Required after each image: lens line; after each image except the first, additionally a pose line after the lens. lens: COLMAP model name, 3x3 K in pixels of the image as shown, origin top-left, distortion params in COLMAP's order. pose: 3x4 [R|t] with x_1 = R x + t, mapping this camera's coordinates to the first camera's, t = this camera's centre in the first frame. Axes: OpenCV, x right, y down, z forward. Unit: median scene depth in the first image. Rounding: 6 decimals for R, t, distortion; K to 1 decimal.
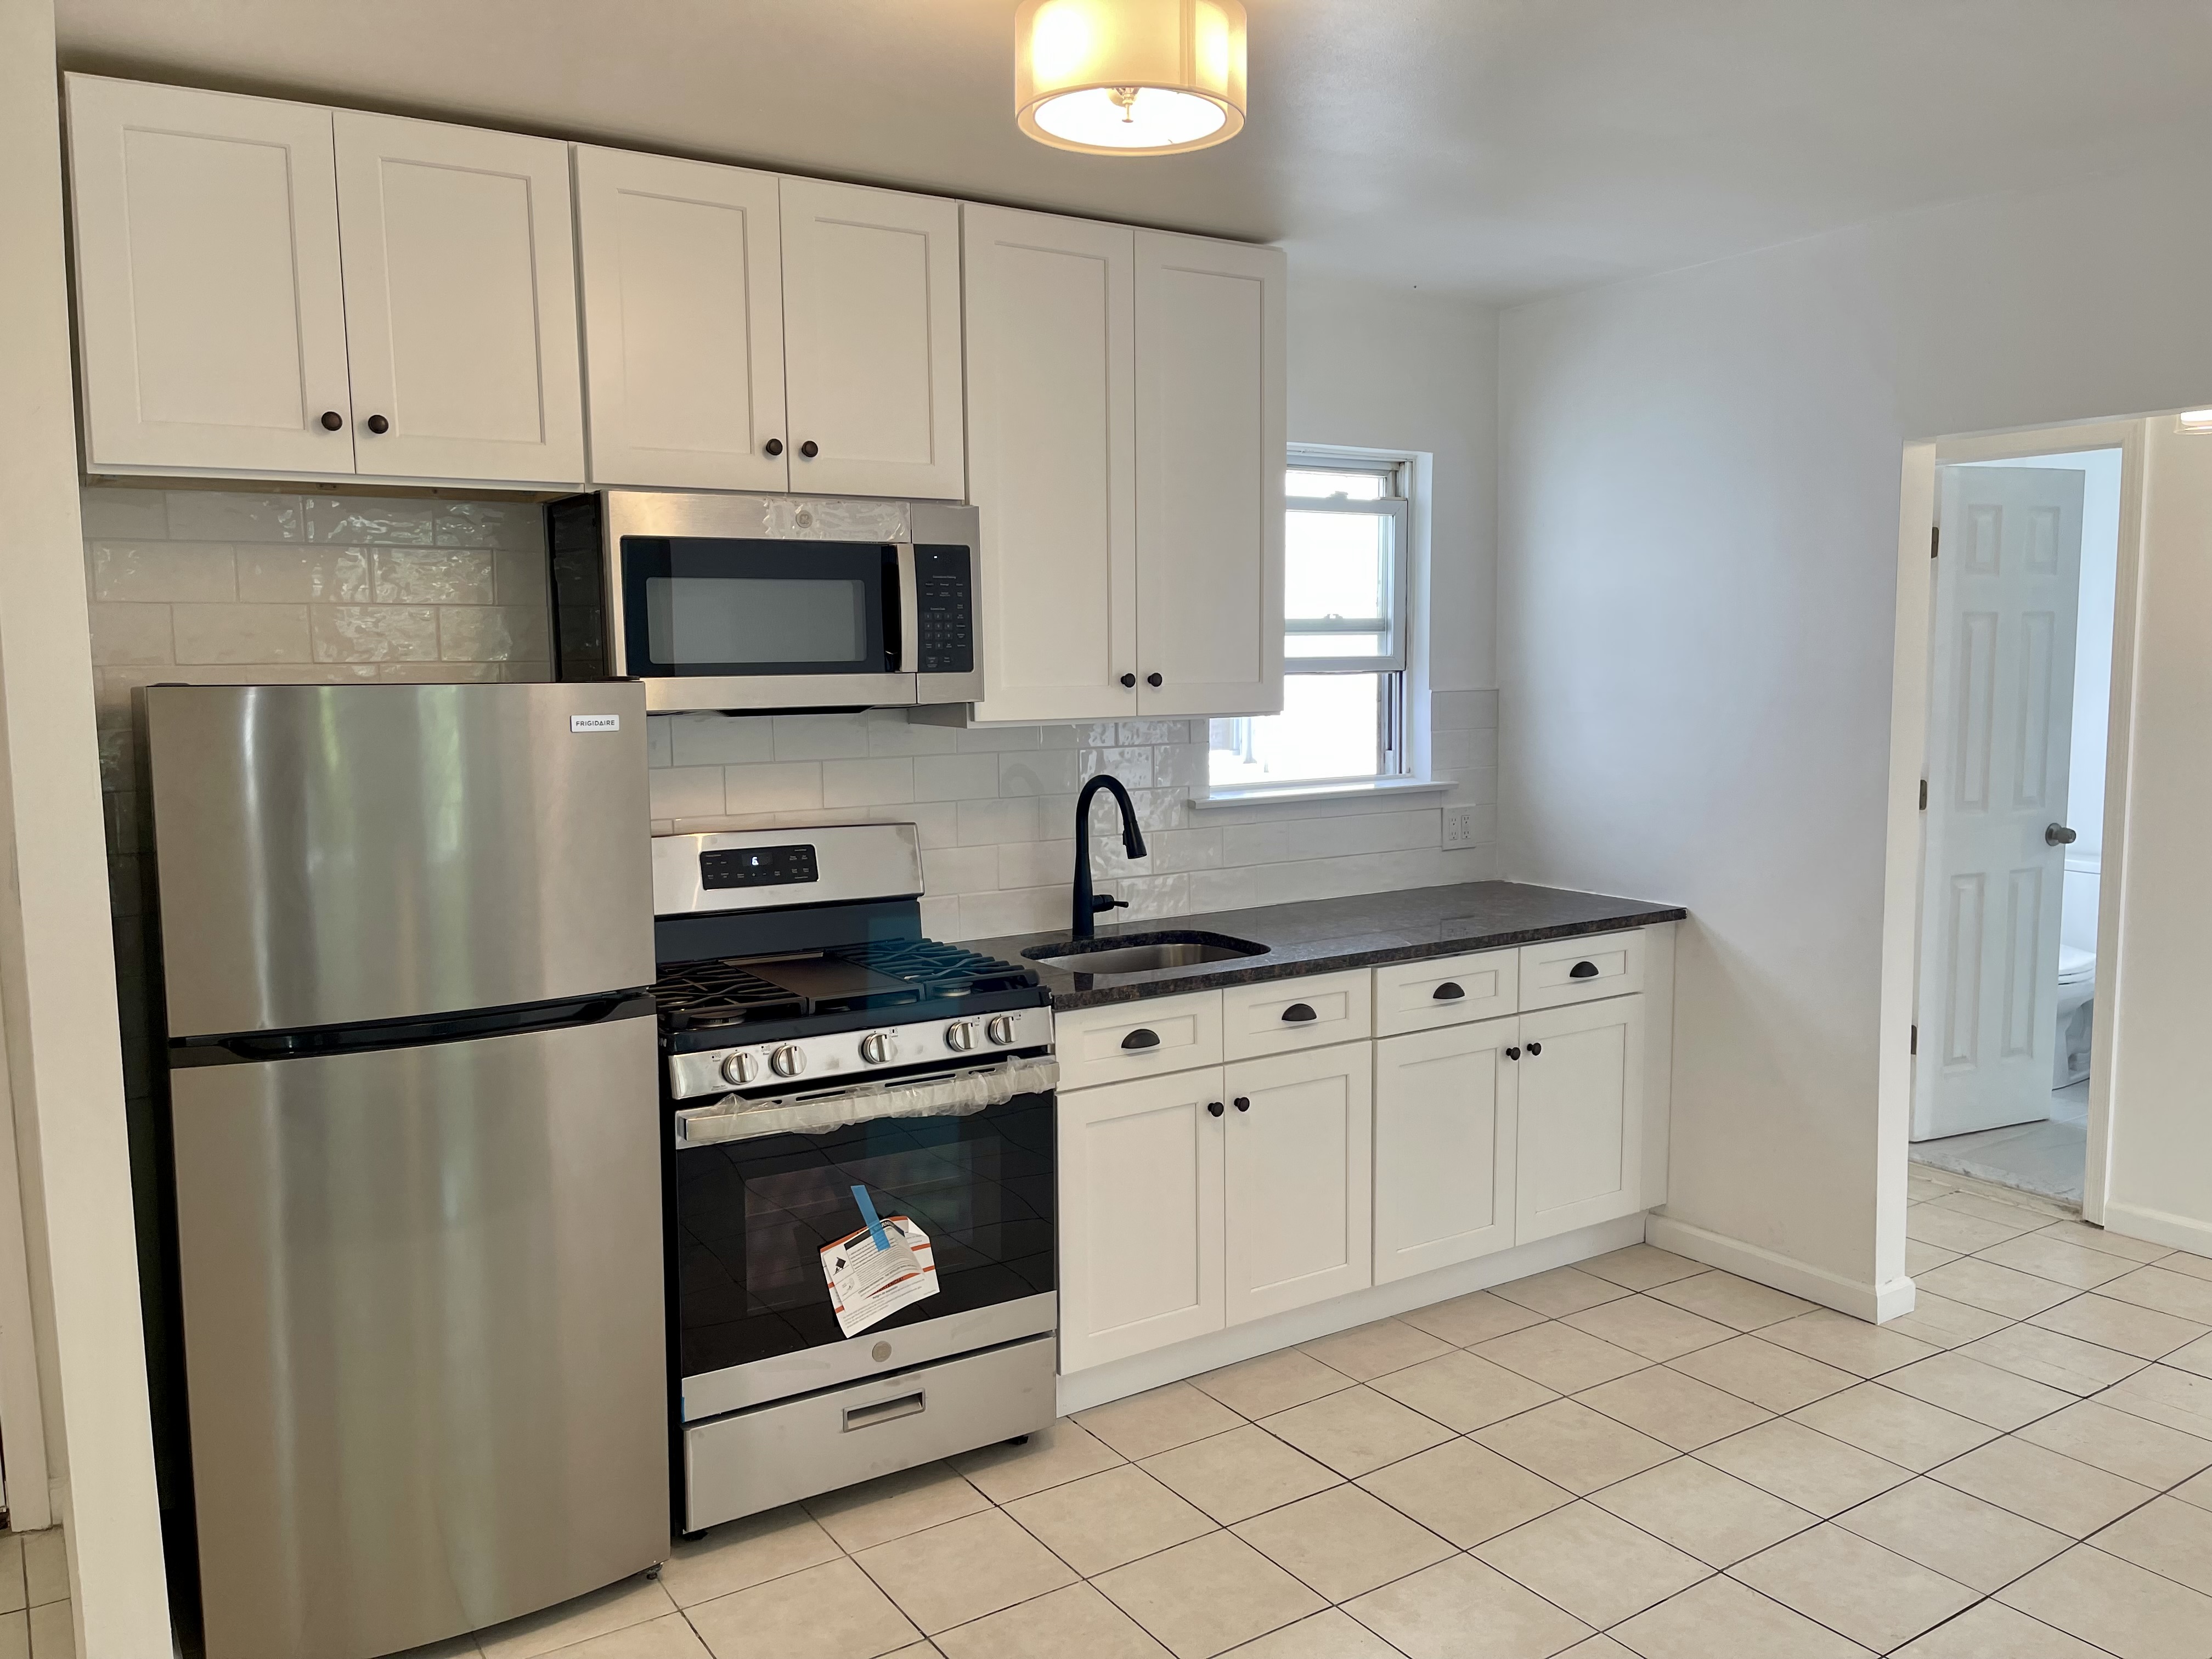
lens RADIAL K [[1665.3, 0, 1107.2], [0, 1665.3, 835.1], [0, 0, 1]] dist [0.049907, -0.000709]
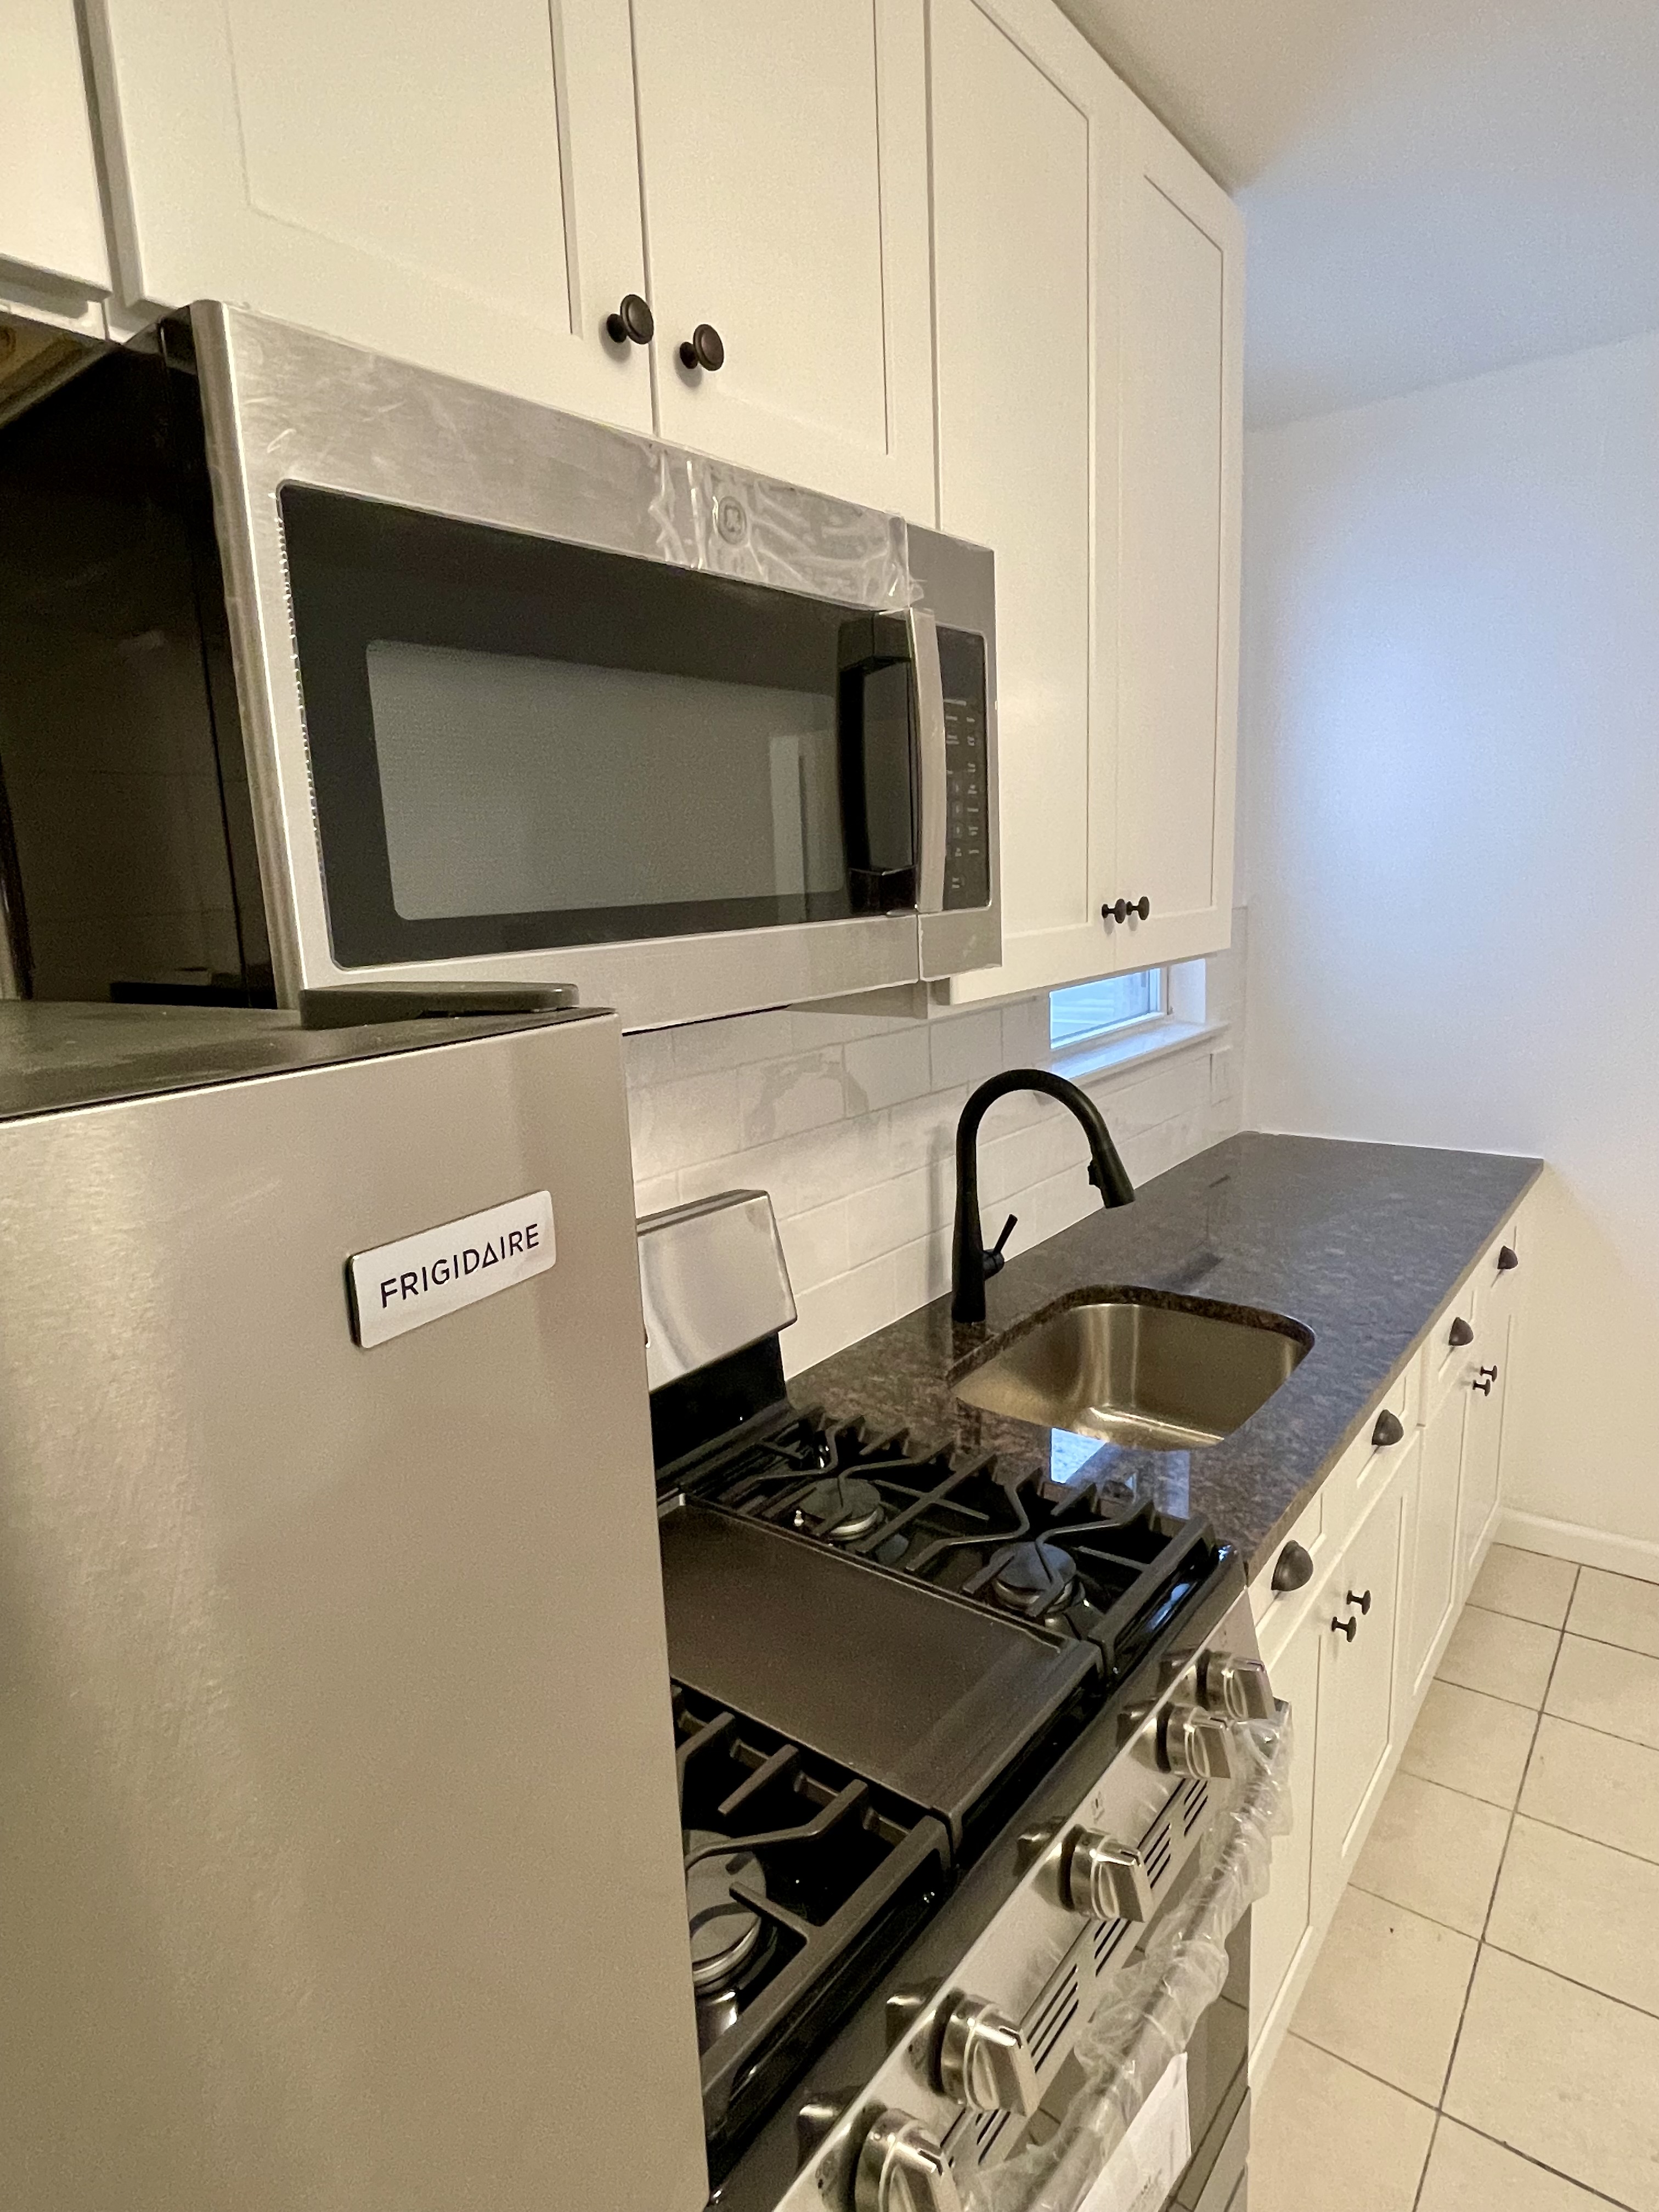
lens RADIAL K [[1243.3, 0, 822.2], [0, 1243.3, 1105.9], [0, 0, 1]] dist [-0.001990, 0.000897]
pose [[0.948518, -0.089085, 0.303937, -0.254057], [0.068709, 0.994652, 0.077112, -0.075701], [-0.309182, -0.052259, 0.949566, 0.704723]]
